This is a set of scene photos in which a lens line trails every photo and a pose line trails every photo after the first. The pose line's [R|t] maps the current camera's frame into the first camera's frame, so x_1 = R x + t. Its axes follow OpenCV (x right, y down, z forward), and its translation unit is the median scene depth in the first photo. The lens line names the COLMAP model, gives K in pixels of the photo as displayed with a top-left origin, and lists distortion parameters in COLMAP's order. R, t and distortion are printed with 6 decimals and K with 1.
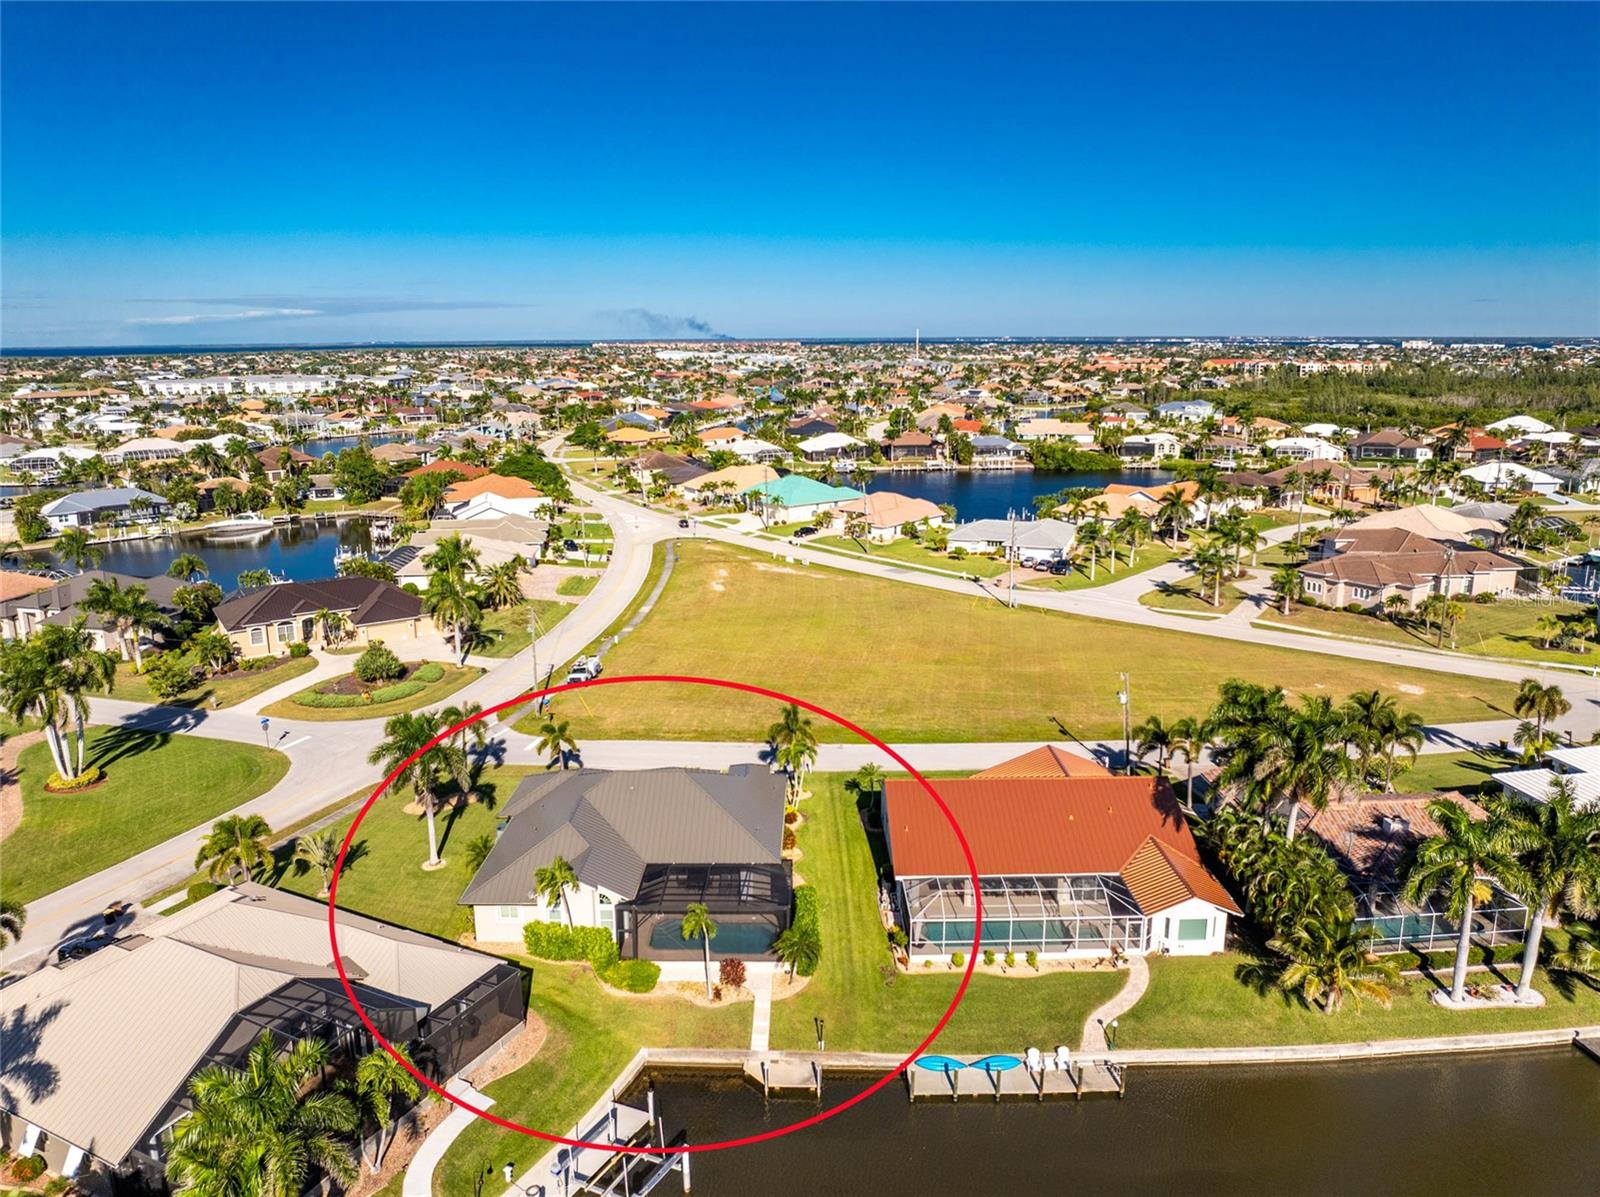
lens RADIAL K [[1125.1, 0, 802.2], [0, 1125.1, 597.8], [0, 0, 1]] dist [-0.041053, 0.001234]
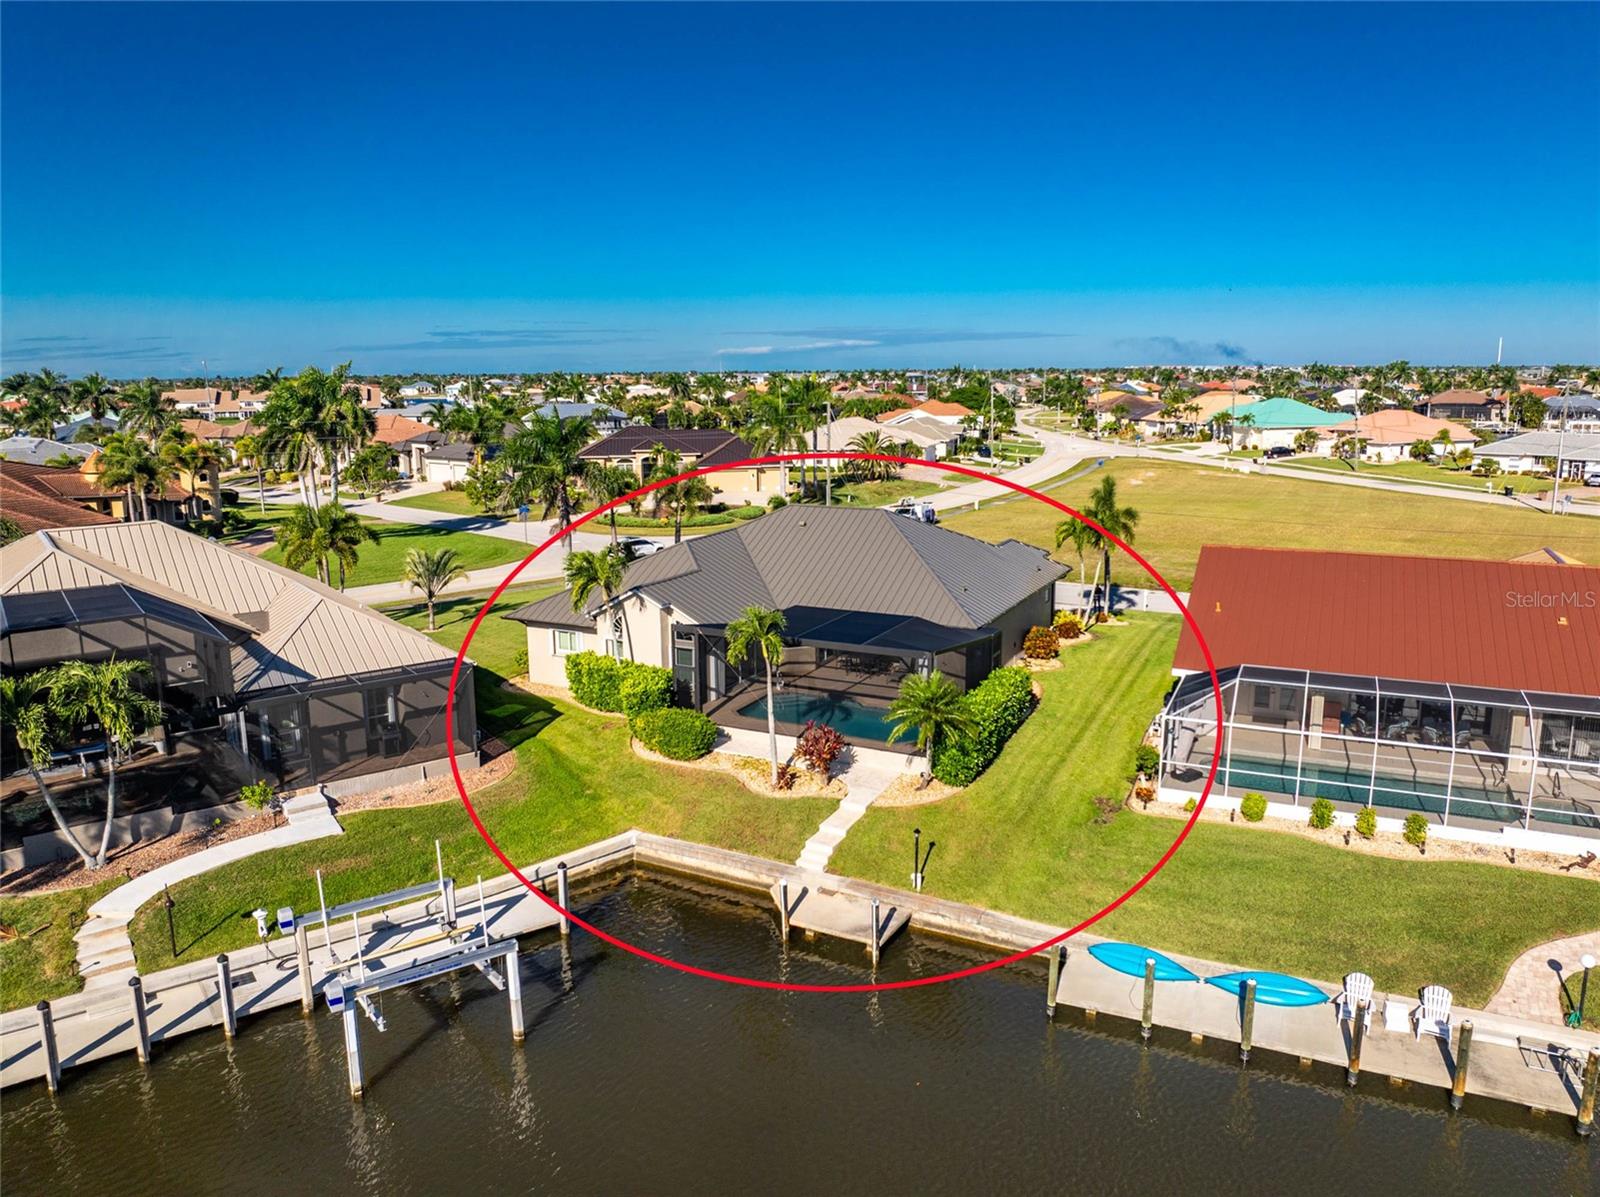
lens RADIAL K [[1123.2, 0, 802.5], [0, 1123.2, 599.3], [0, 0, 1]] dist [-0.033244, -0.005685]
pose [[0.896596, 0.084300, -0.434752, 0.080185], [-0.095066, 0.995466, -0.003032, 0.119891], [0.432526, 0.044049, 0.900545, 0.217898]]
